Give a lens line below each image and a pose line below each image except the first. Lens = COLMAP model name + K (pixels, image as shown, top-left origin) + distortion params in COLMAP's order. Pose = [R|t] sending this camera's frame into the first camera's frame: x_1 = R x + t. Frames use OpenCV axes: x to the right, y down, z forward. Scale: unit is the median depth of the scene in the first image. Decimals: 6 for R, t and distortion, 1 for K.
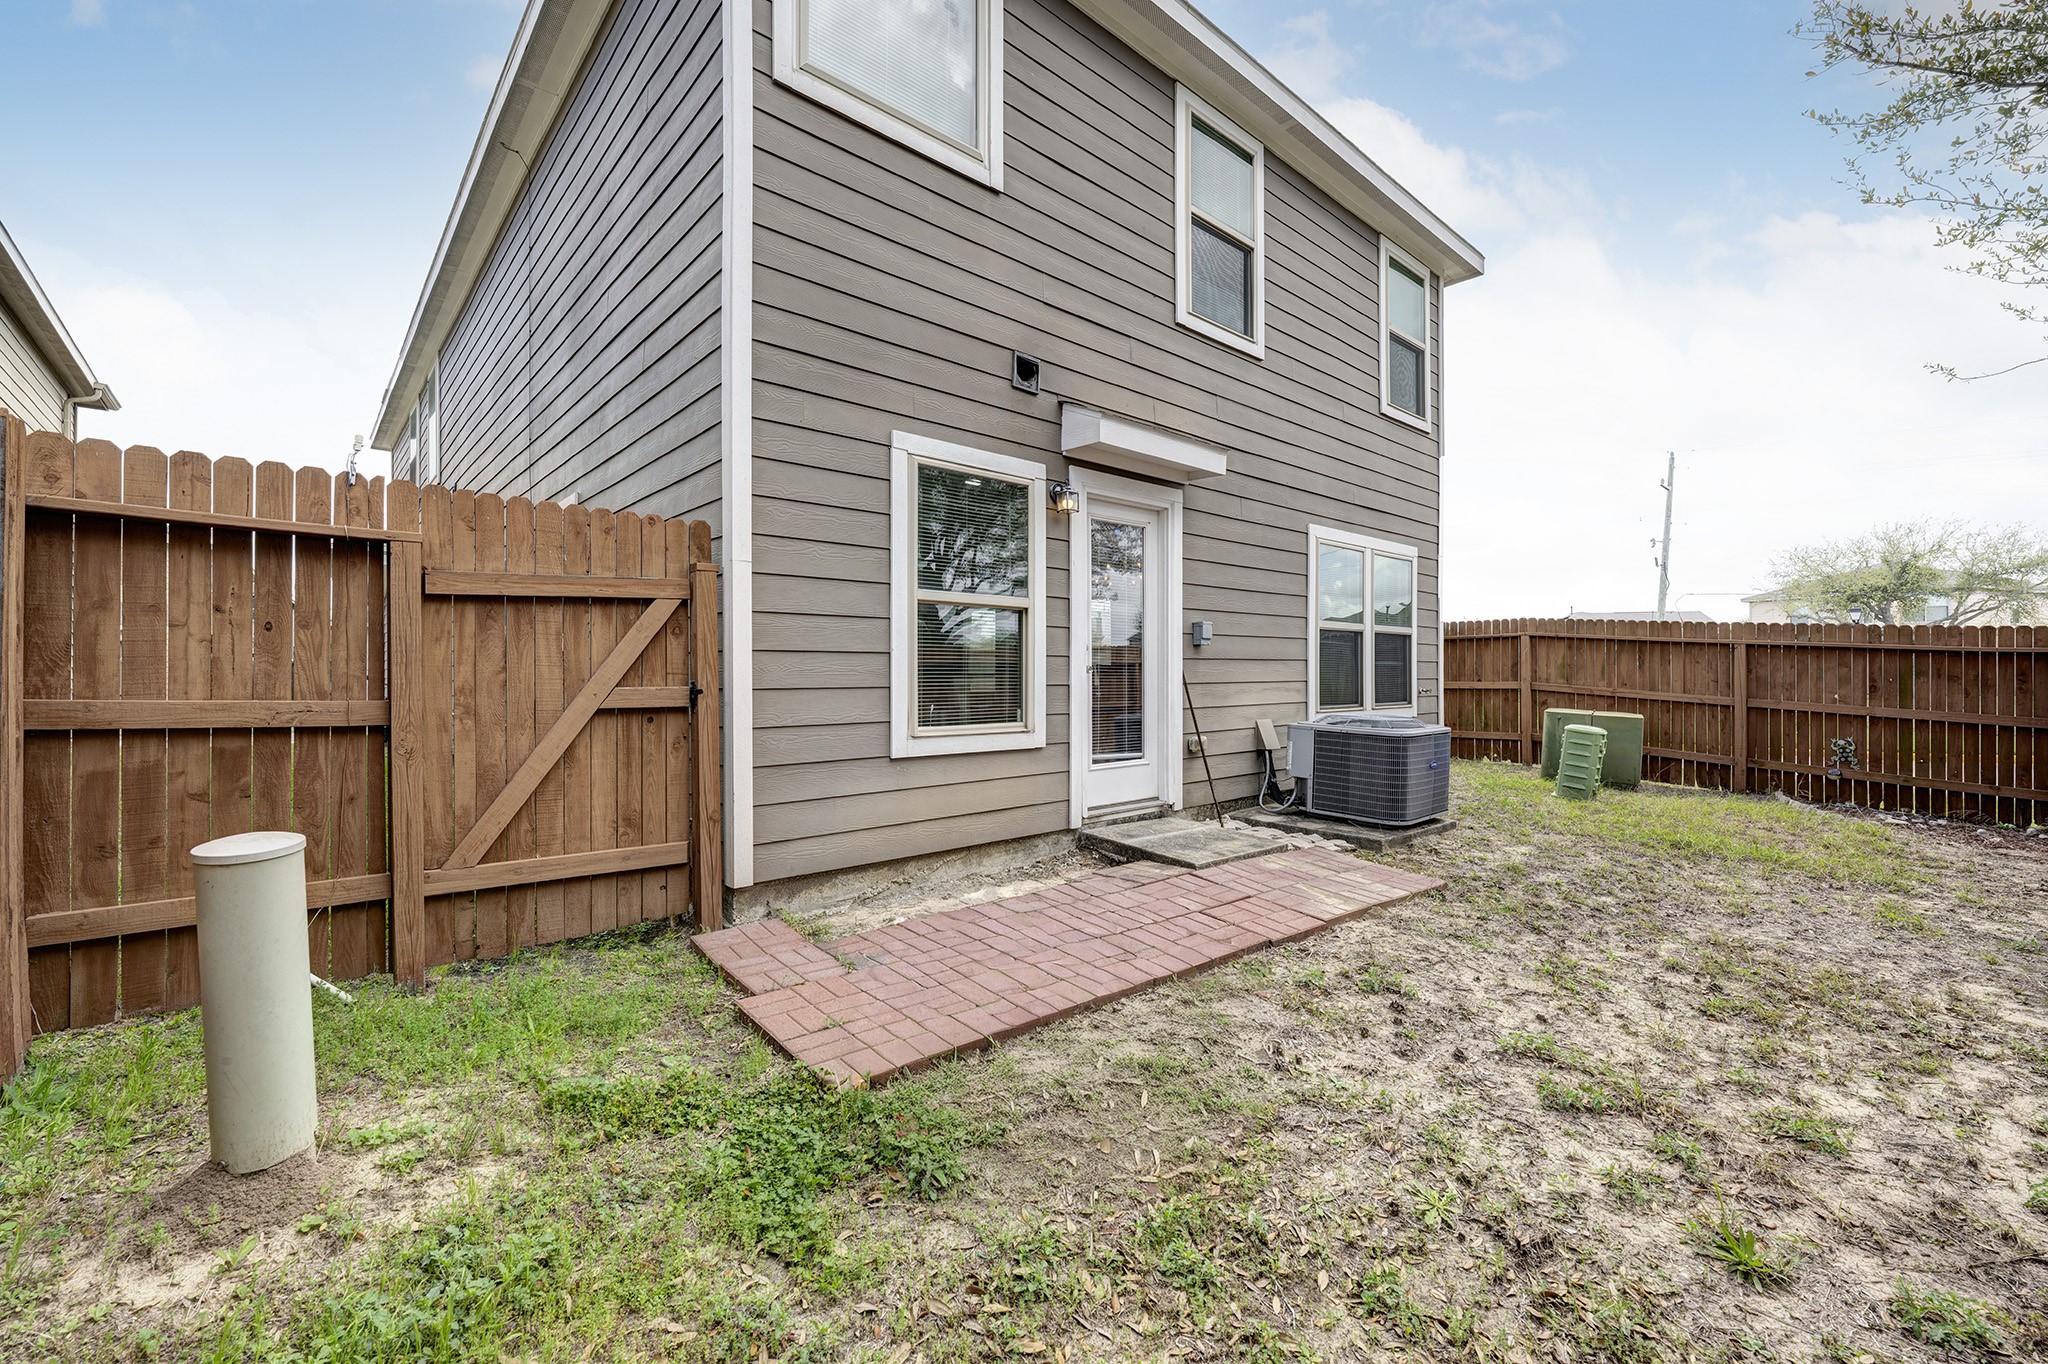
lens RADIAL K [[827.5, 0, 1024.0], [0, 827.5, 682.0], [0, 0, 1]] dist [-0.002609, -0.000134]
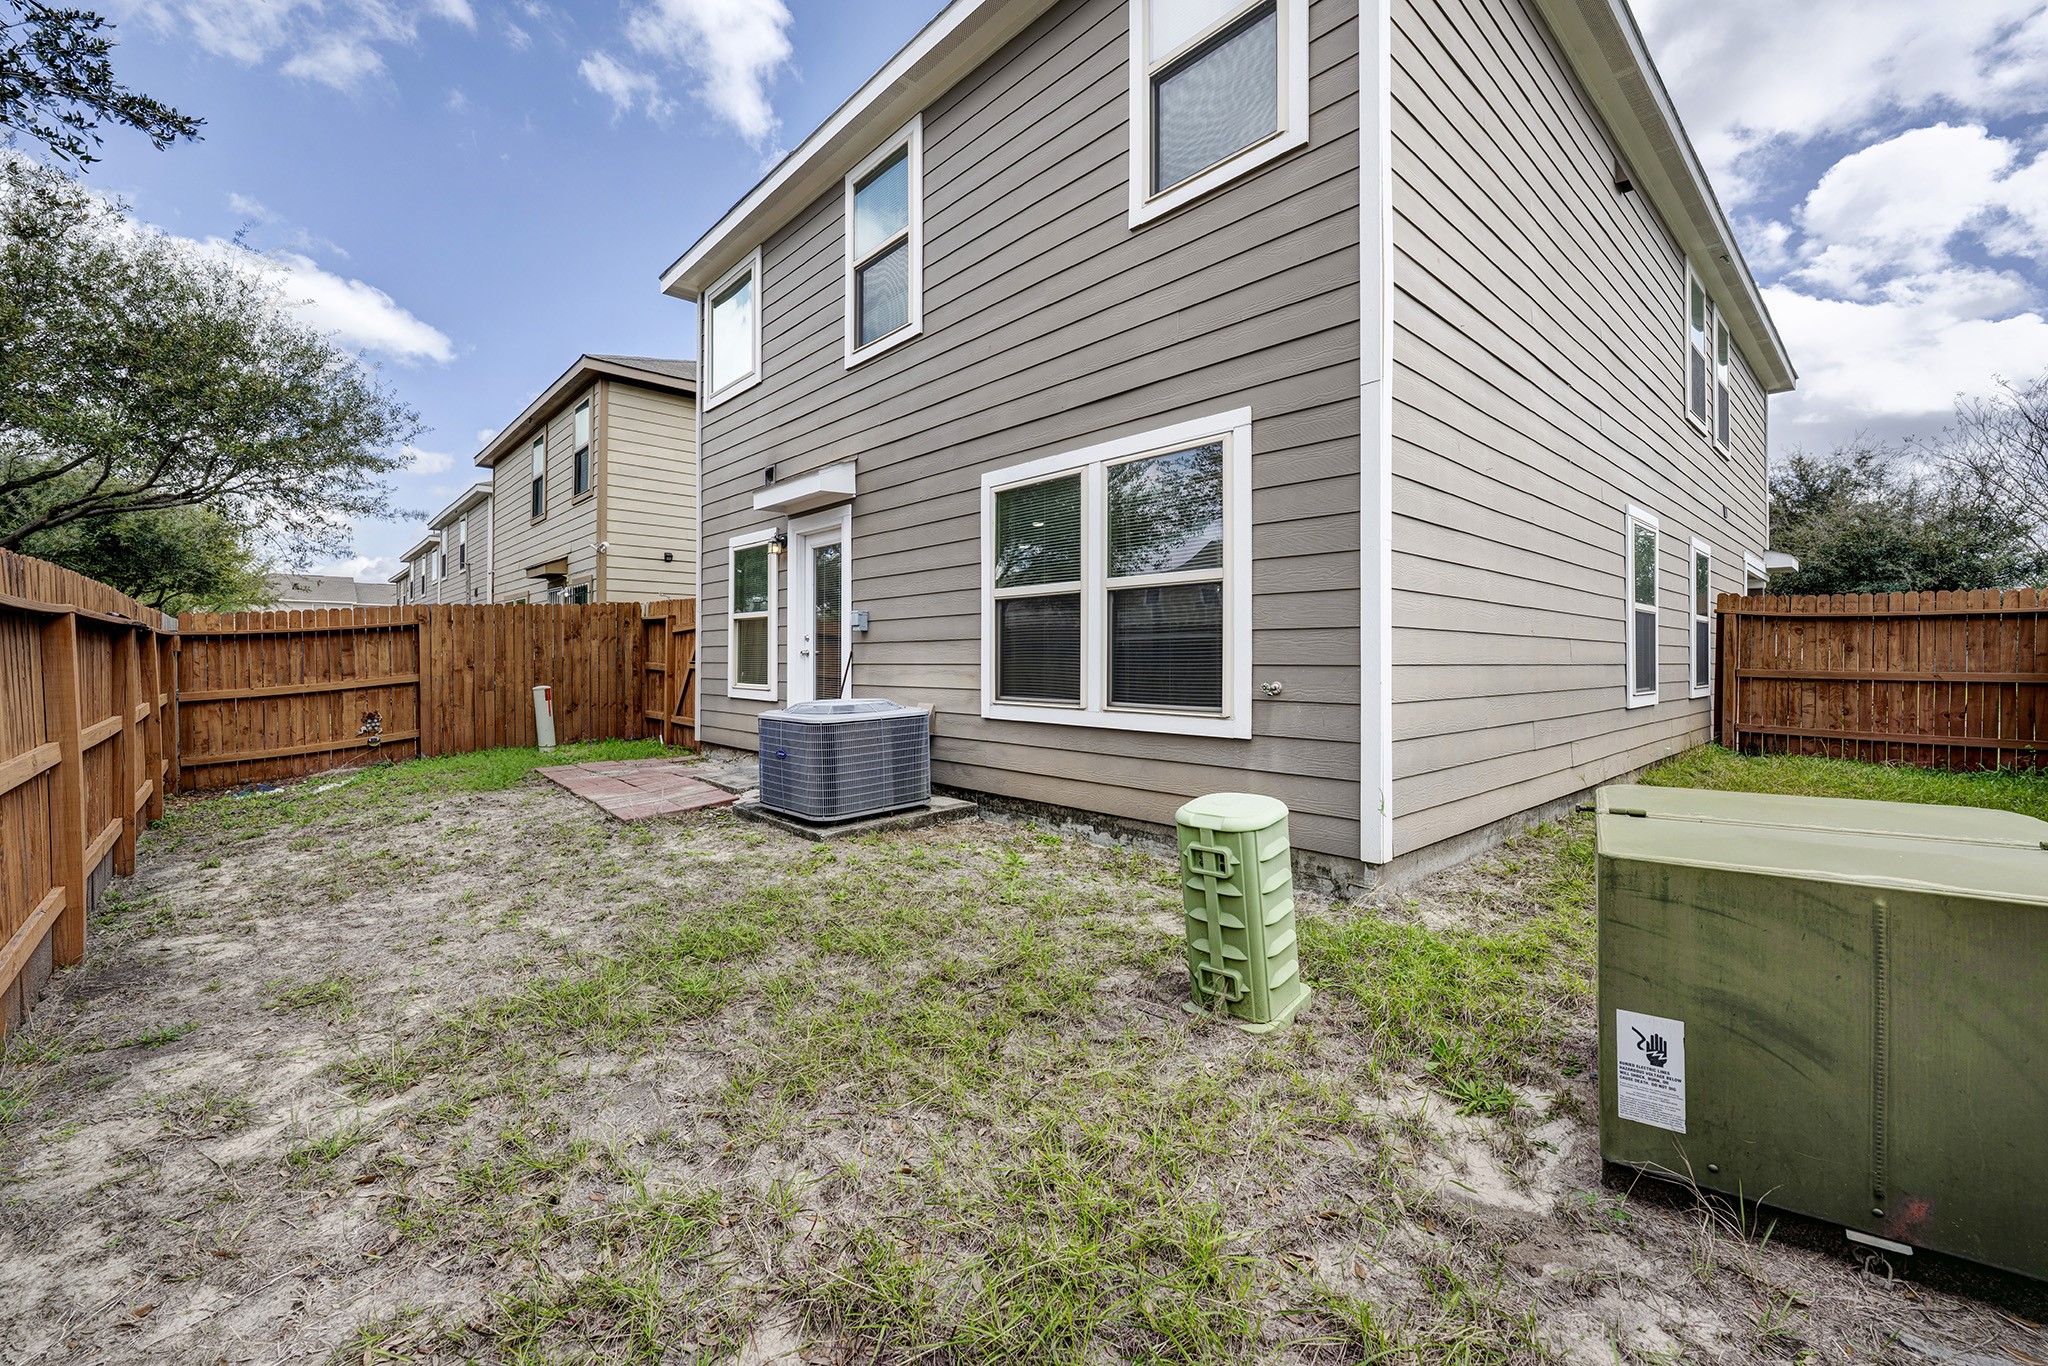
lens RADIAL K [[838.2, 0, 1028.3], [0, 838.2, 656.5], [0, 0, 1]] dist [-0.000465, -0.000021]
pose [[0.024520, 0.000875, -0.999699, 1.252250], [-0.002844, 0.999996, 0.000805, -0.009686], [0.999695, 0.002824, 0.024523, 1.082545]]
